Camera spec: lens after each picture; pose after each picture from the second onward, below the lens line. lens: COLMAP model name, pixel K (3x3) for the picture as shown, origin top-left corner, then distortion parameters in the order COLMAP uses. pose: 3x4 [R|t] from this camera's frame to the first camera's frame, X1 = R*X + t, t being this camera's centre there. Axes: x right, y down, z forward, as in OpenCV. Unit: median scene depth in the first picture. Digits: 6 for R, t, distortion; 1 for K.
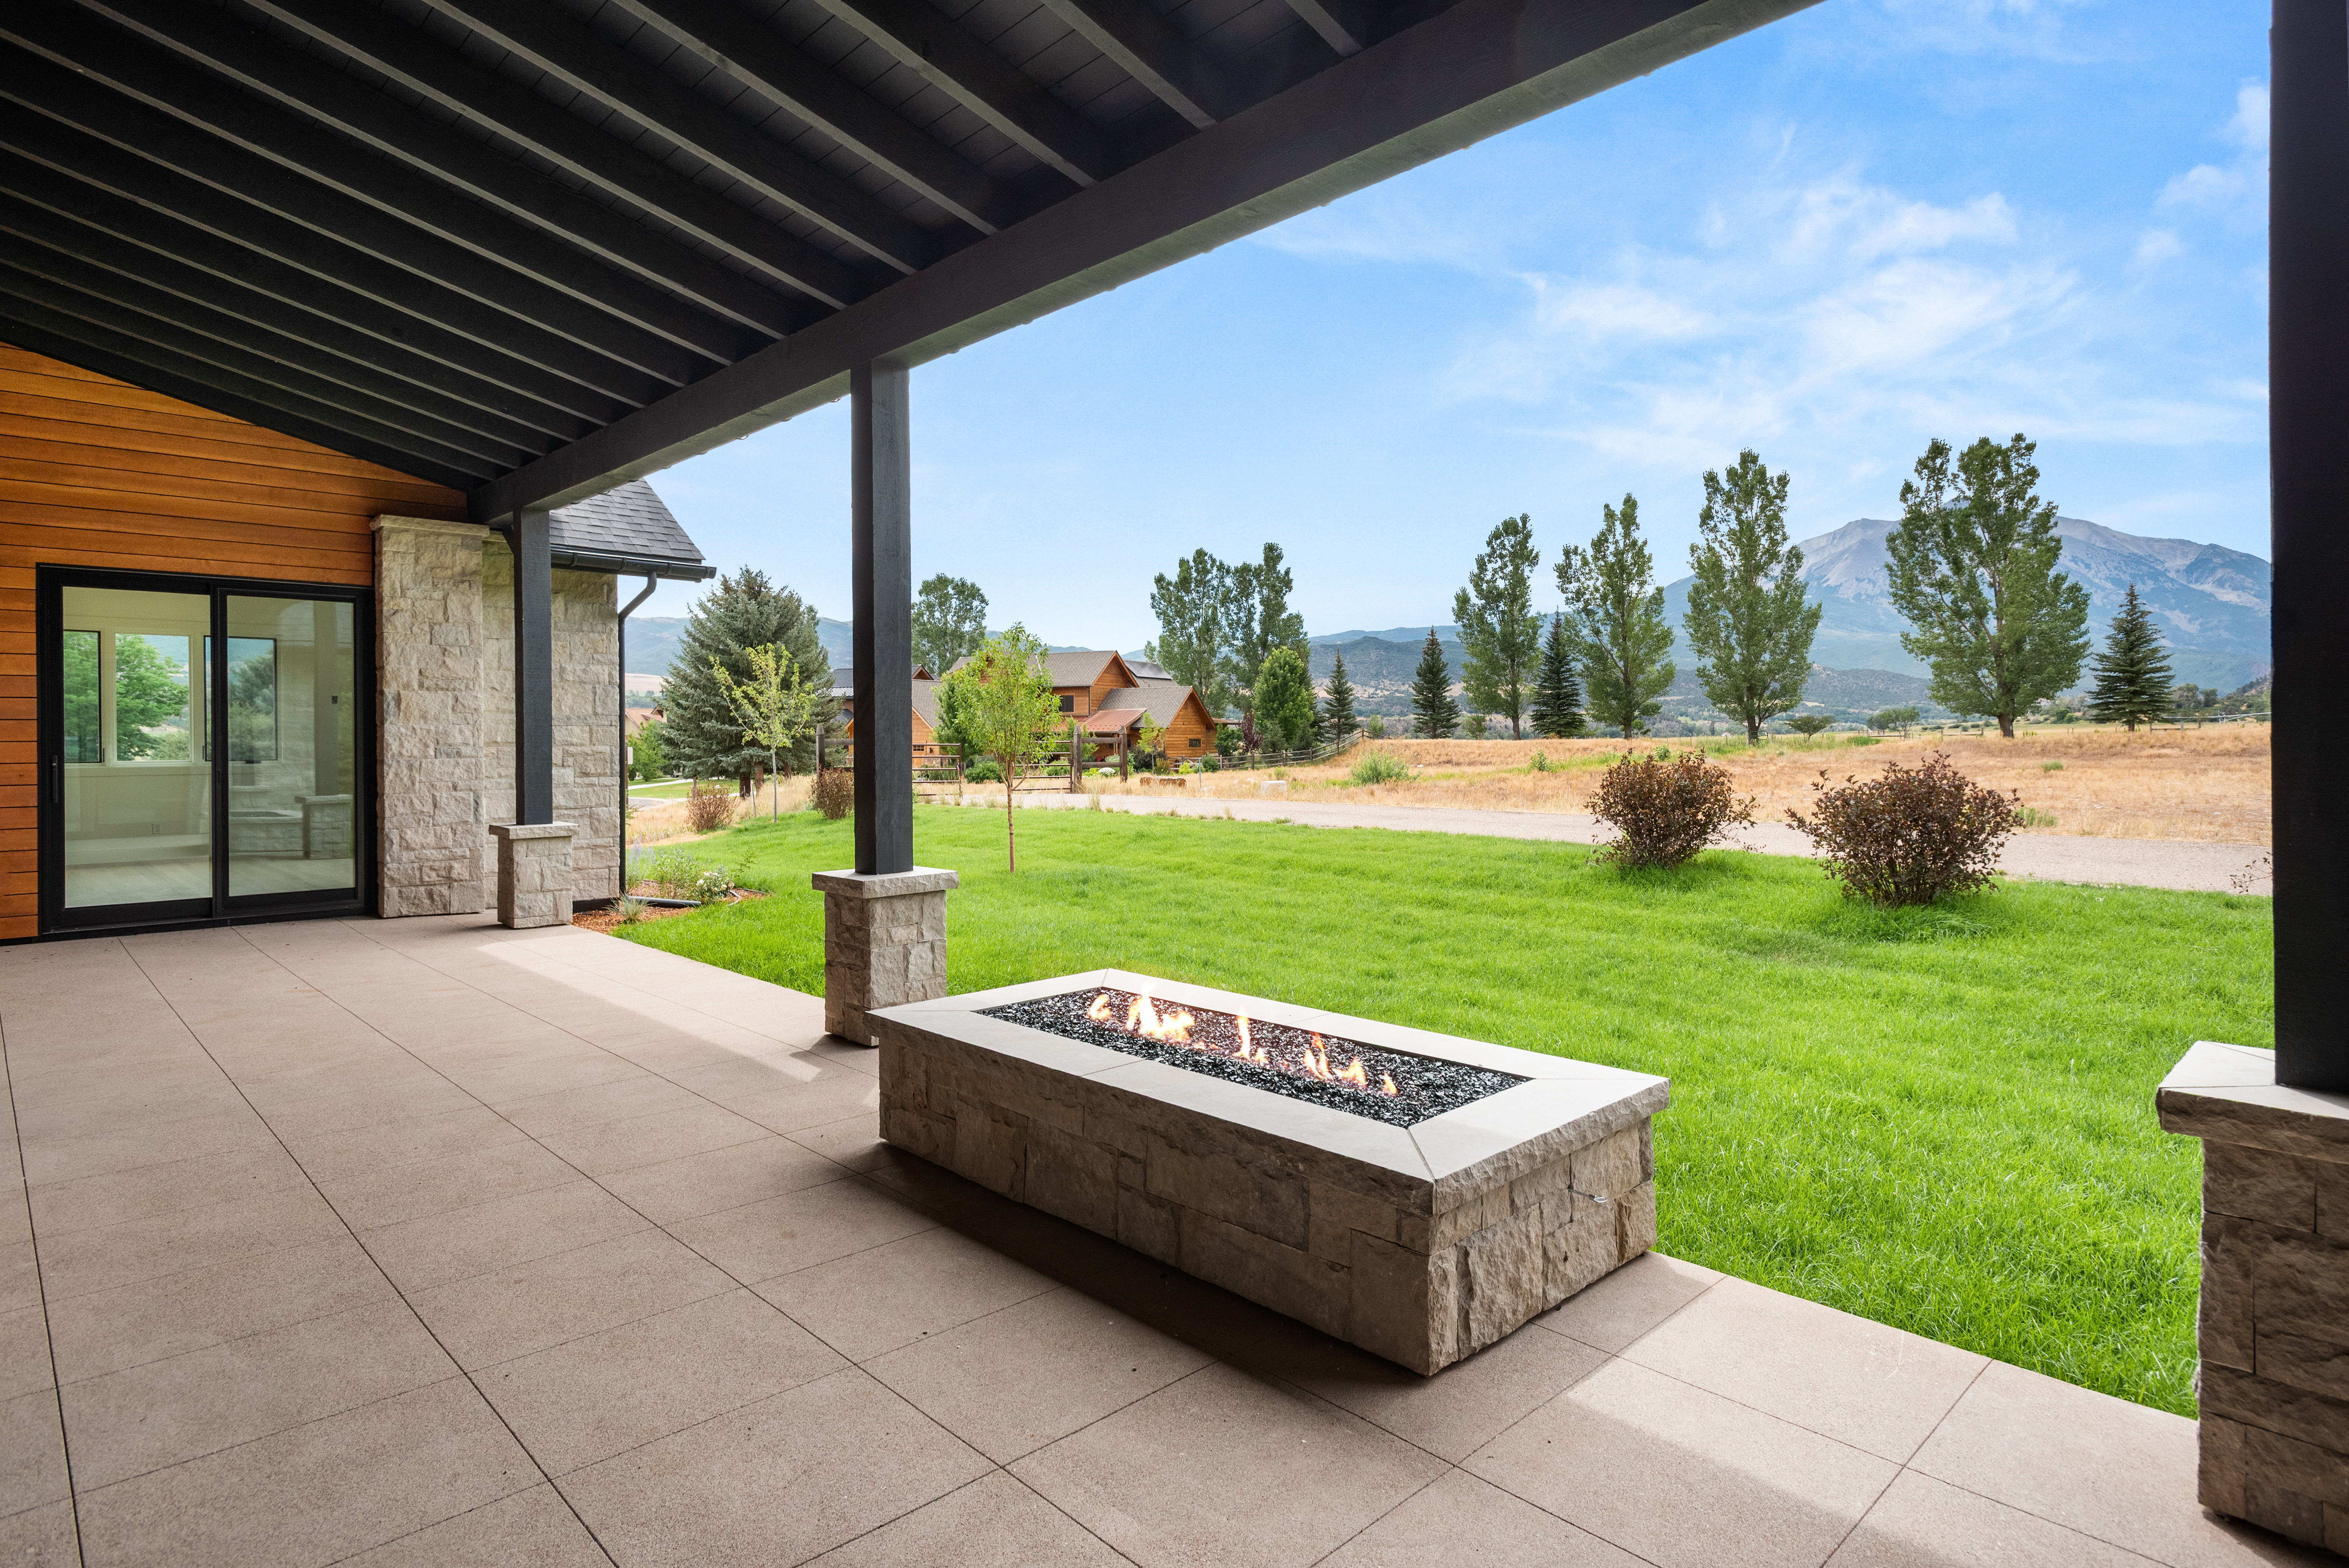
lens RADIAL K [[1249.0, 0, 1169.4], [0, 1249.0, 756.1], [0, 0, 1]] dist [0.015878, -0.000793]
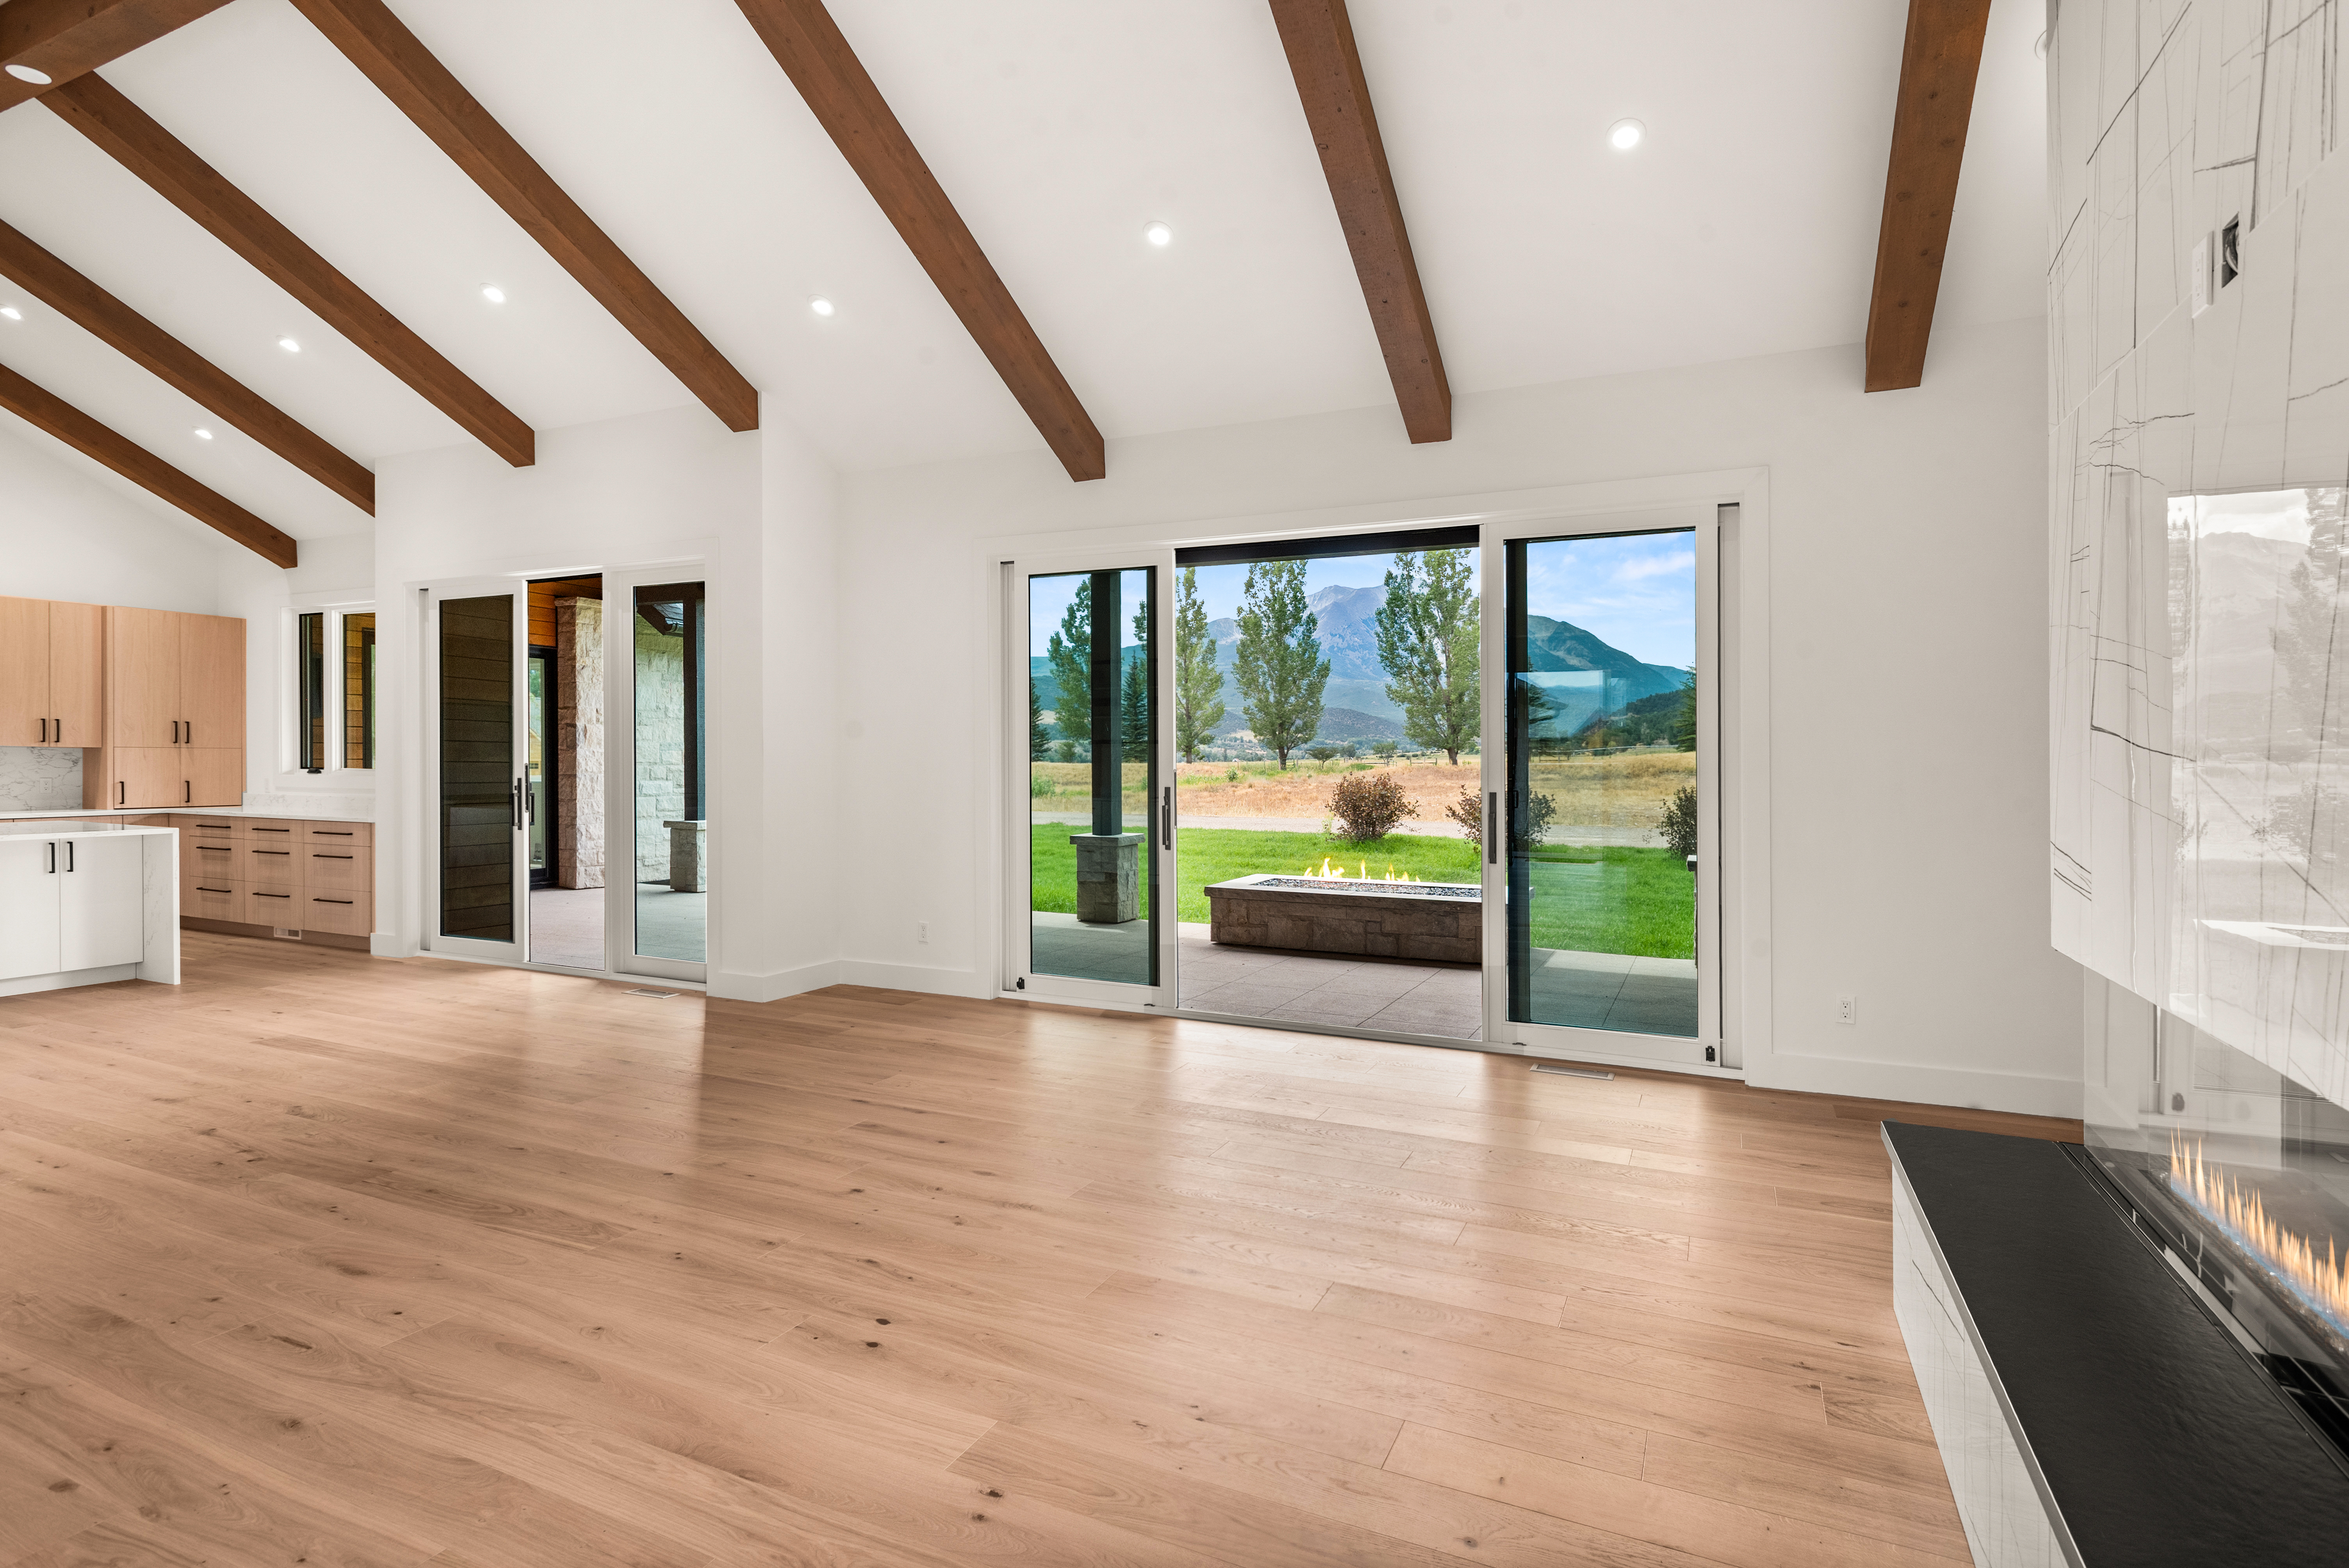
lens RADIAL K [[1154.9, 0, 1174.5], [0, 1154.9, 784.0], [0, 0, 1]] dist [-0.000756, -0.000406]
pose [[0.933522, 0.003982, 0.358497, -0.057040], [-0.006432, 0.999963, 0.005642, 0.000263], [-0.358461, -0.007572, 0.933514, -0.051193]]
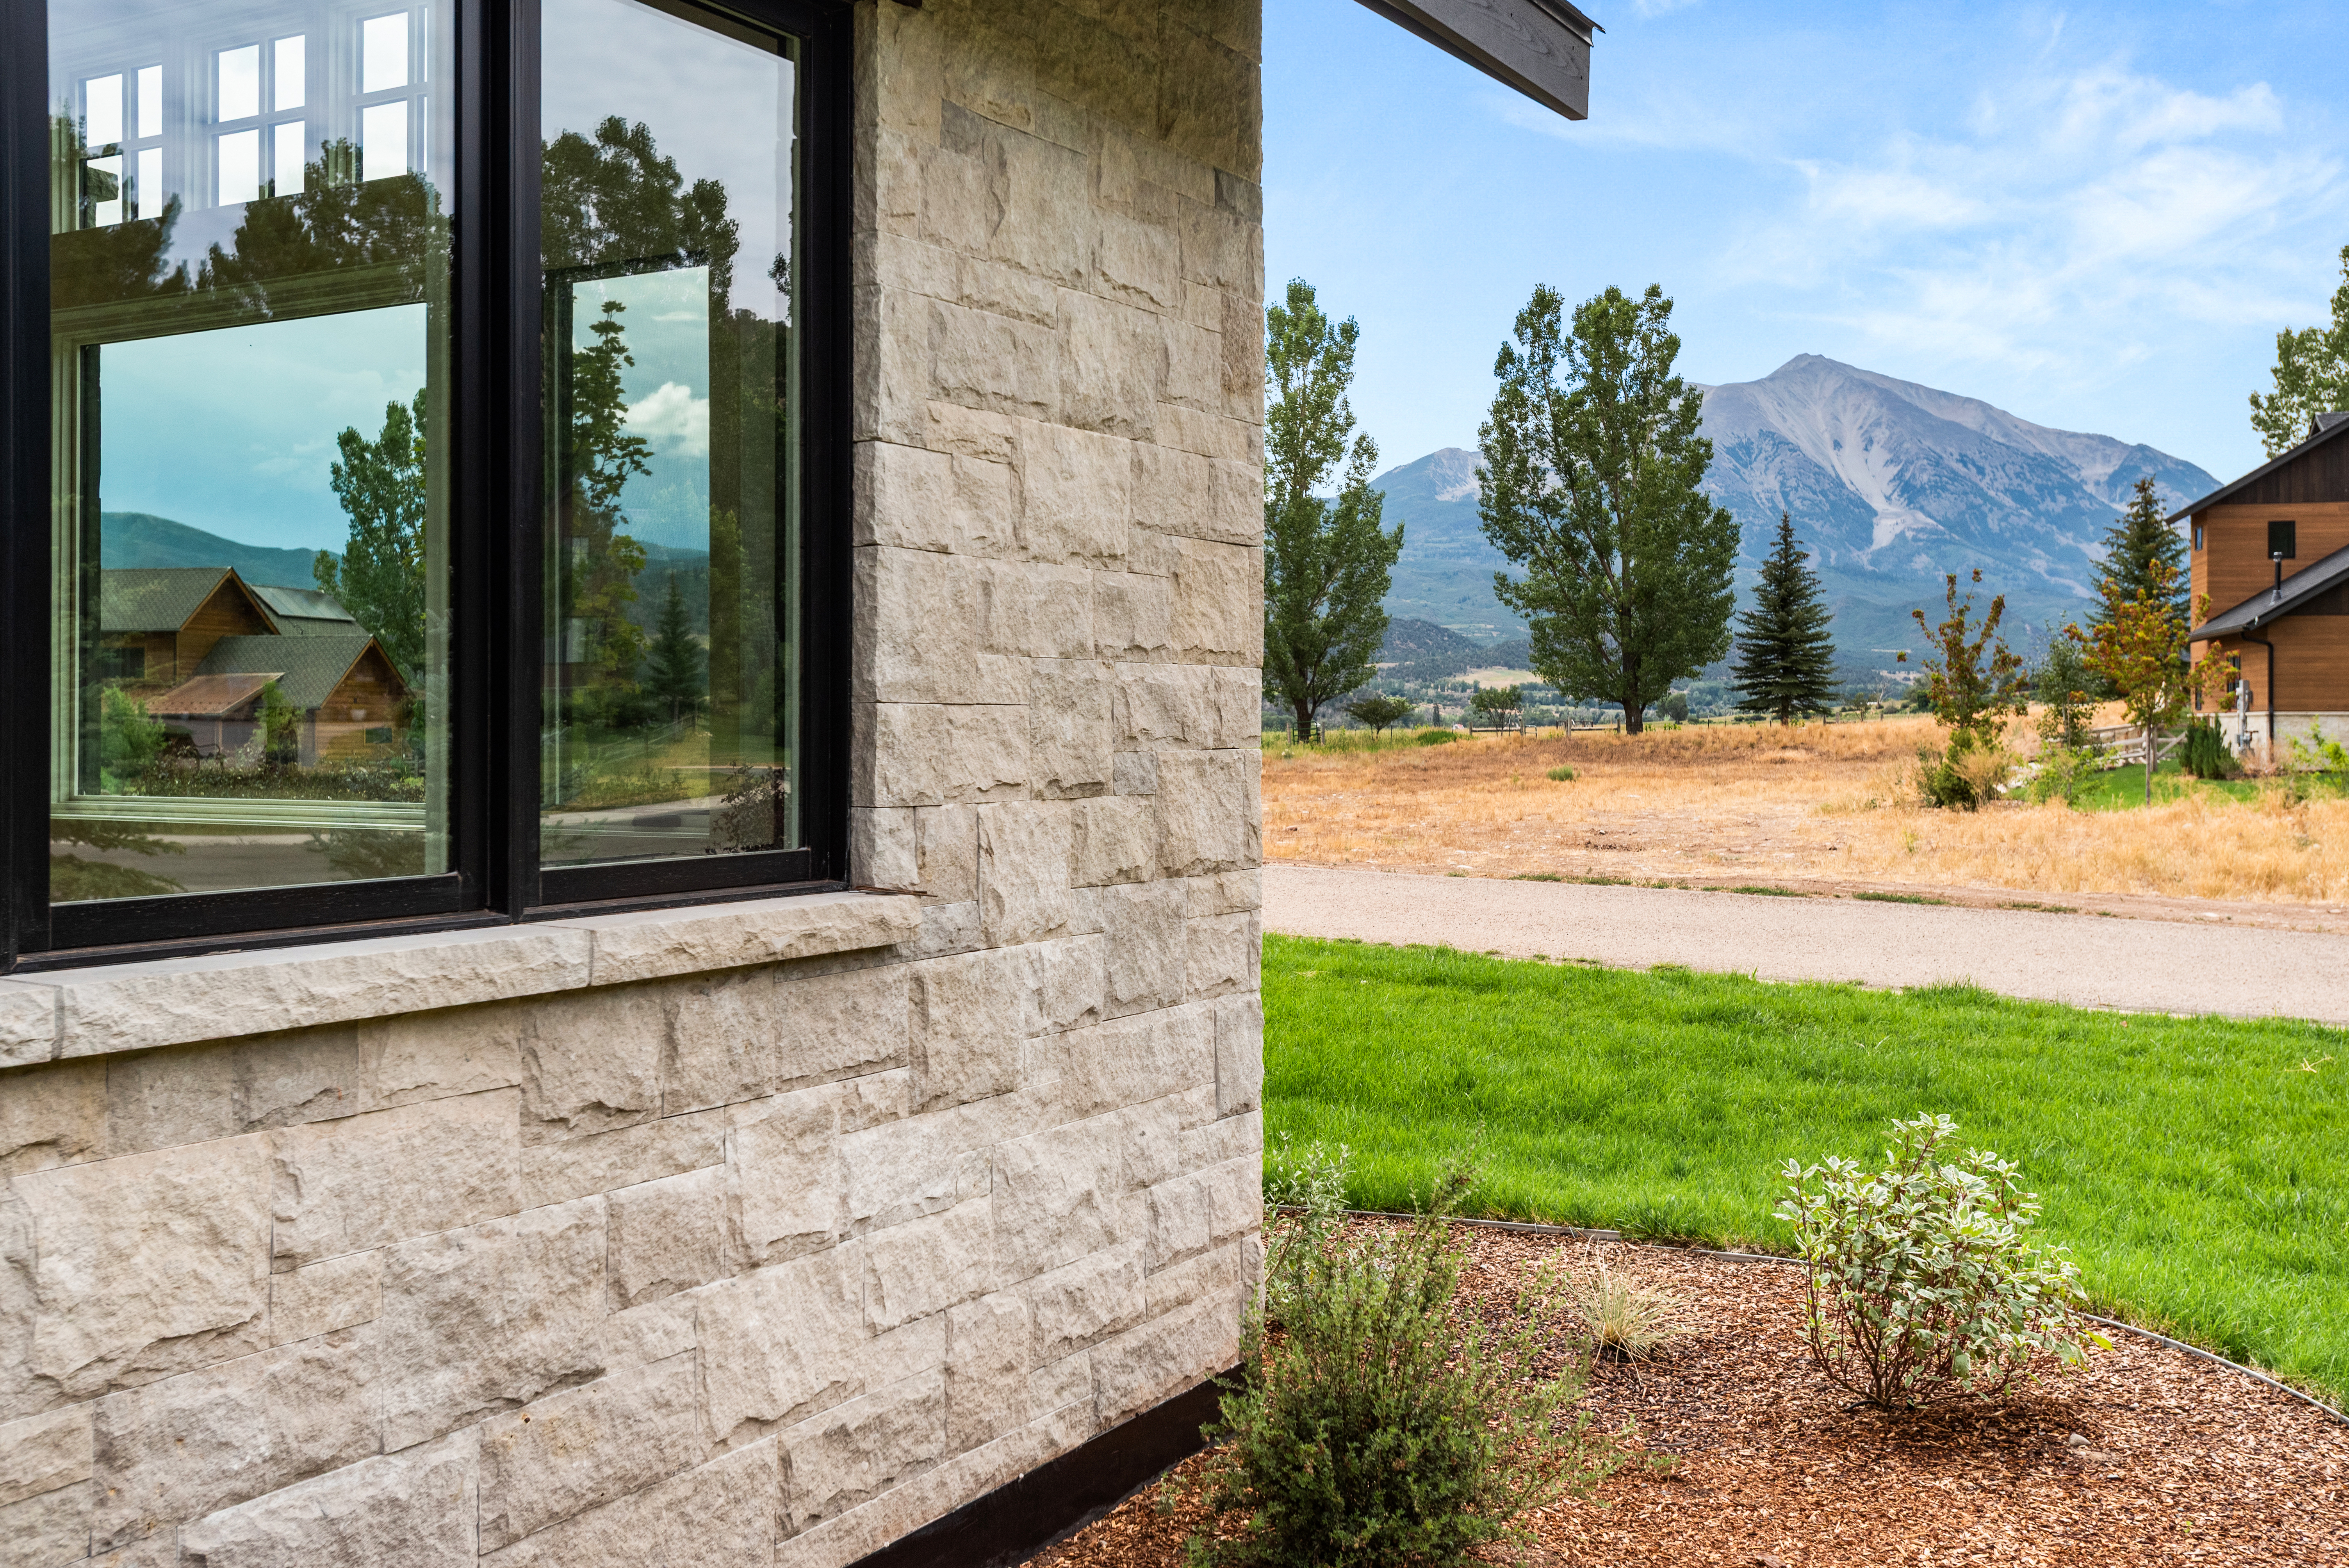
lens RADIAL K [[2266.6, 0, 1180.0], [0, 2266.6, 694.0], [0, 0, 1]] dist [0.044951, -0.017777]
pose [[0.957467, 0.009635, 0.288382, 0.080211], [-0.000883, 0.999536, -0.030460, 0.001152], [-0.288541, 0.028910, 0.957031, -0.090853]]
